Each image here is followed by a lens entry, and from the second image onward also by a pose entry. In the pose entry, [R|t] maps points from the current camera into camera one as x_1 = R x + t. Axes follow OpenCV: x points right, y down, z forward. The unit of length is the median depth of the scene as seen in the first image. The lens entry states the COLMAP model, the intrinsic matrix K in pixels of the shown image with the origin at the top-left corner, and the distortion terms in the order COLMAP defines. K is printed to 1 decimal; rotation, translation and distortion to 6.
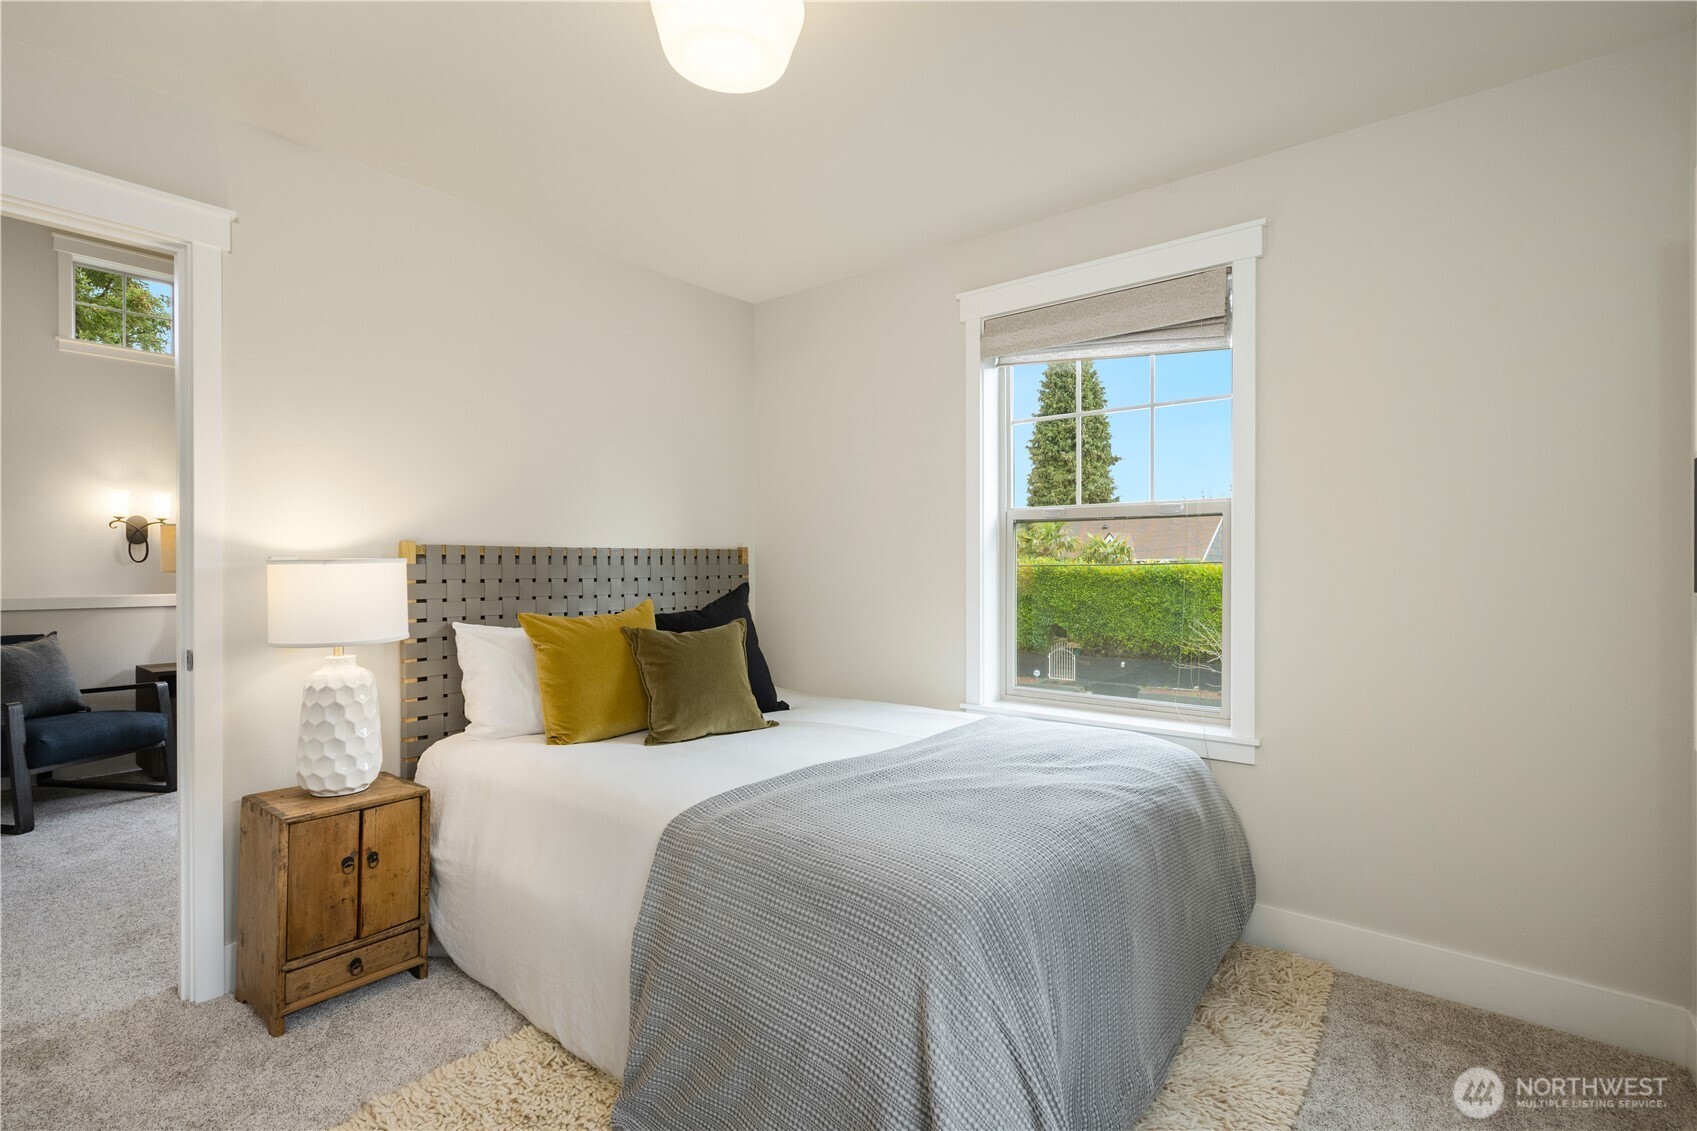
lens RADIAL K [[846.1, 0, 848.5], [0, 846.1, 565.5], [0, 0, 1]] dist [0.024677, 0.000113]
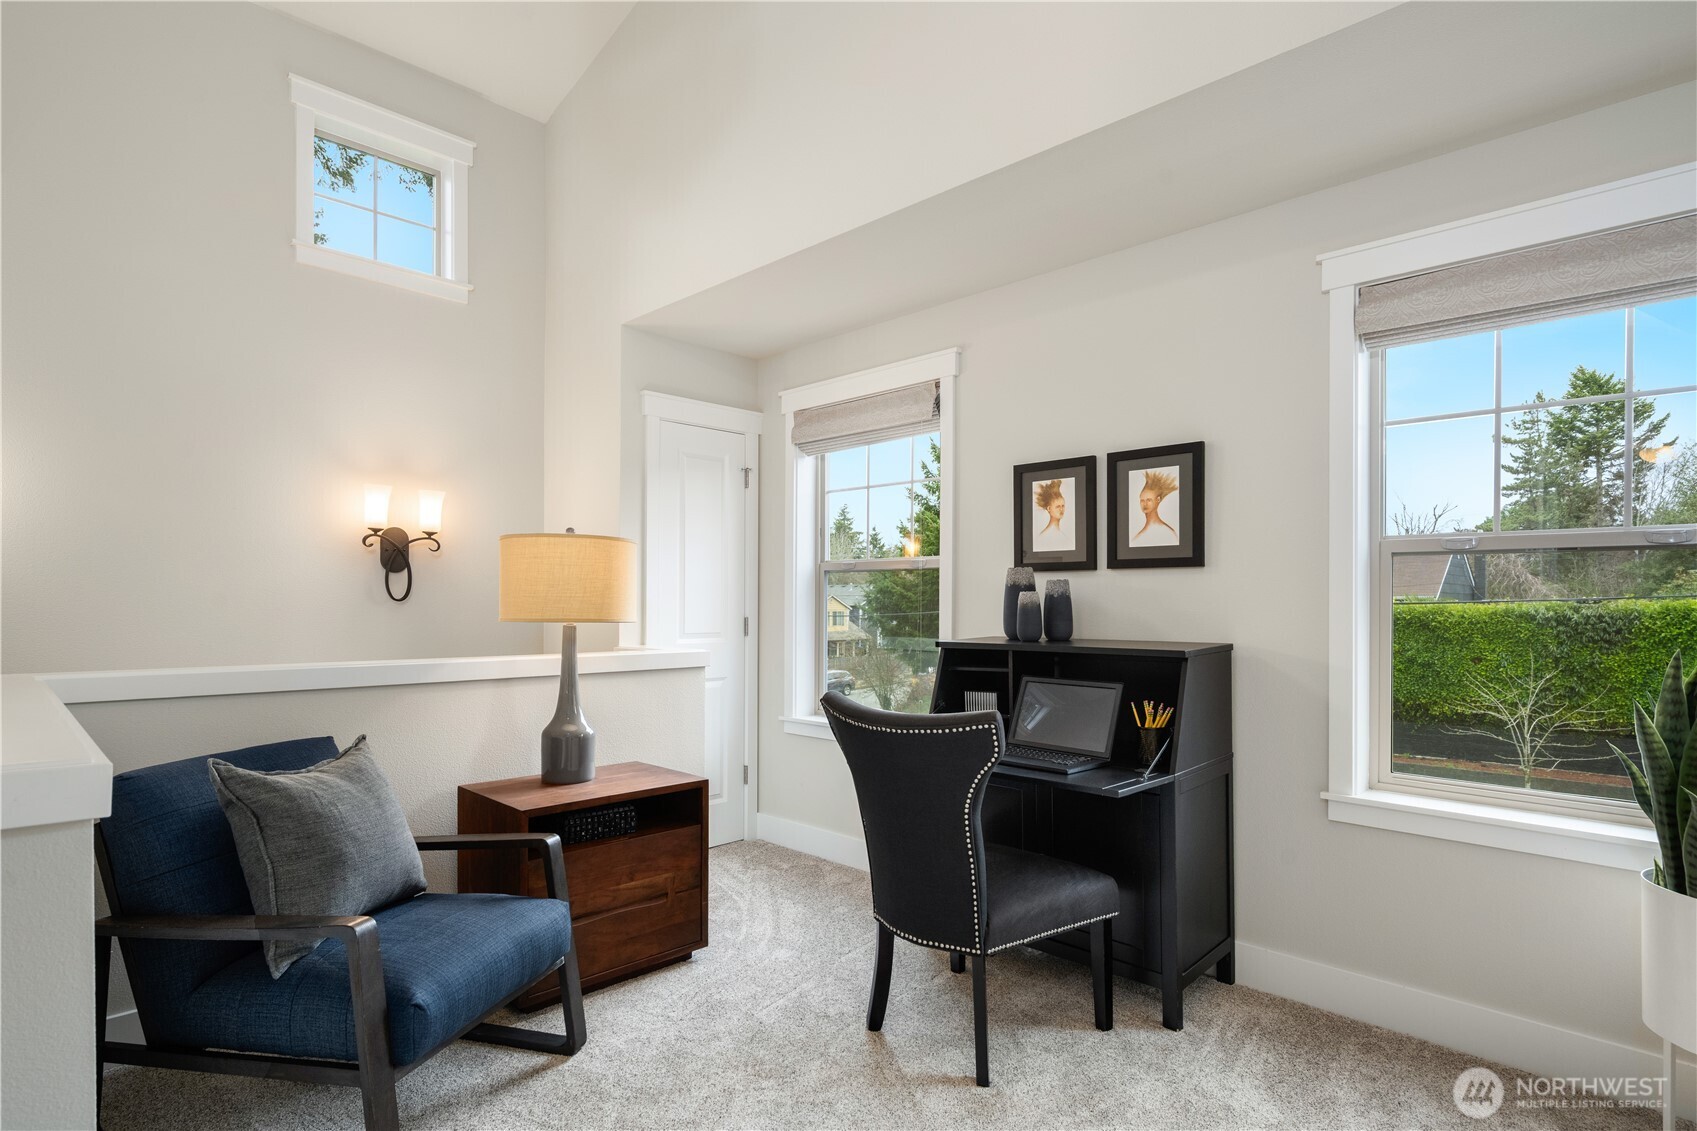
lens RADIAL K [[868.0, 0, 848.5], [0, 868.0, 565.5], [0, 0, 1]] dist [-0.002054, 0.000427]
pose [[0.999490, 0.004800, -0.031581, -0.469587], [-0.006150, 0.999066, -0.042782, -0.004409], [0.031346, 0.042954, 0.998585, 0.370471]]
